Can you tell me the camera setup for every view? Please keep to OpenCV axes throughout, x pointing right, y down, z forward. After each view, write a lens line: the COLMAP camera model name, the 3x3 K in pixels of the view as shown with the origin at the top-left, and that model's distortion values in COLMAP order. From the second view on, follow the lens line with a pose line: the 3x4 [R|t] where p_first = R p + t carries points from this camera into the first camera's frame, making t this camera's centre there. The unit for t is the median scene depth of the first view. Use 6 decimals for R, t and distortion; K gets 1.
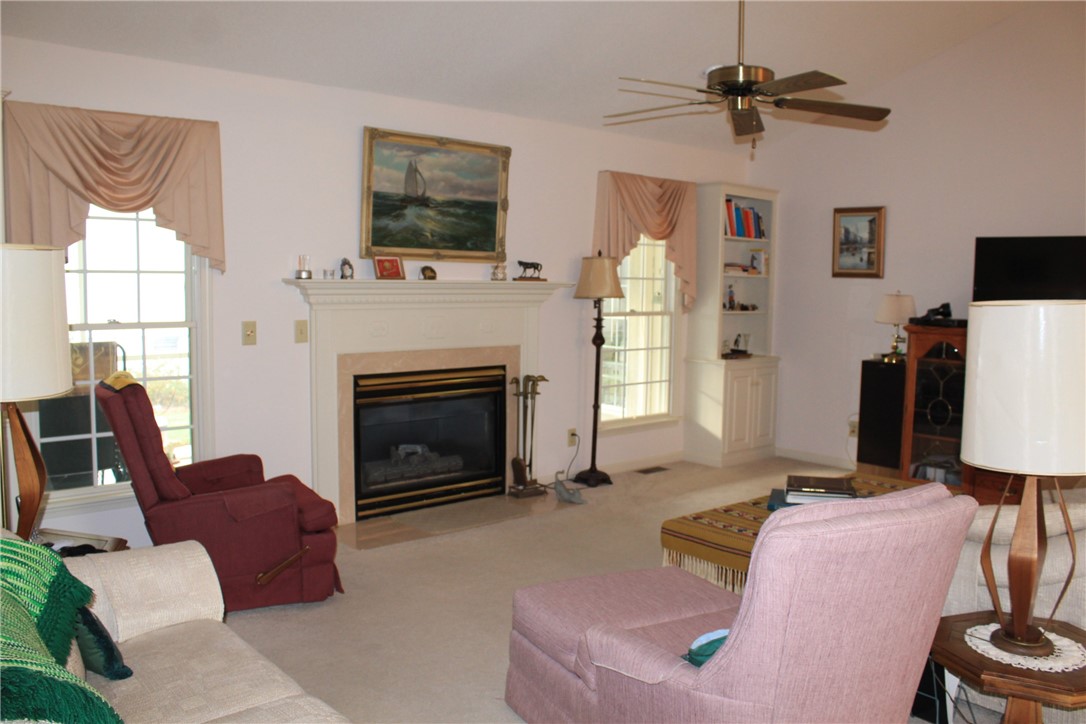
lens RADIAL K [[907.4, 0, 543.0], [0, 907.4, 359.7], [0, 0, 1]] dist [-0.137370, 0.085822]
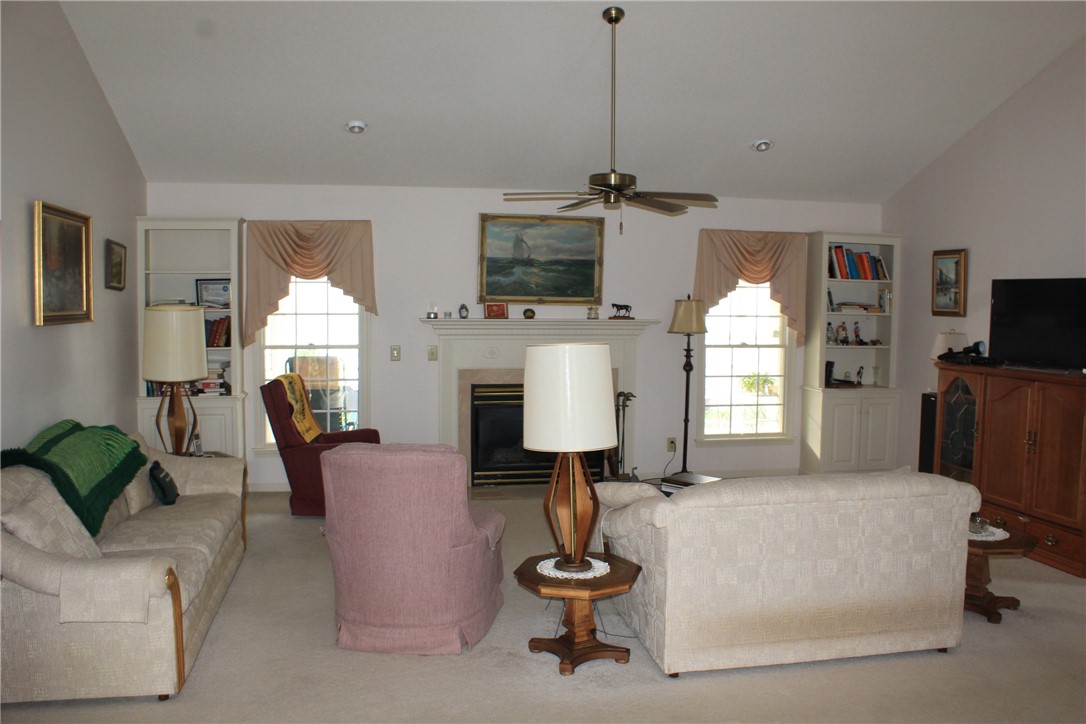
lens RADIAL K [[907.4, 0, 544.1], [0, 907.4, 362.9], [0, 0, 1]] dist [-0.137370, 0.085822]
pose [[0.863124, 0.029772, -0.504114, 0.578850], [-0.041404, 0.999072, -0.011887, -0.004823], [0.503292, 0.031132, 0.863555, -0.184183]]
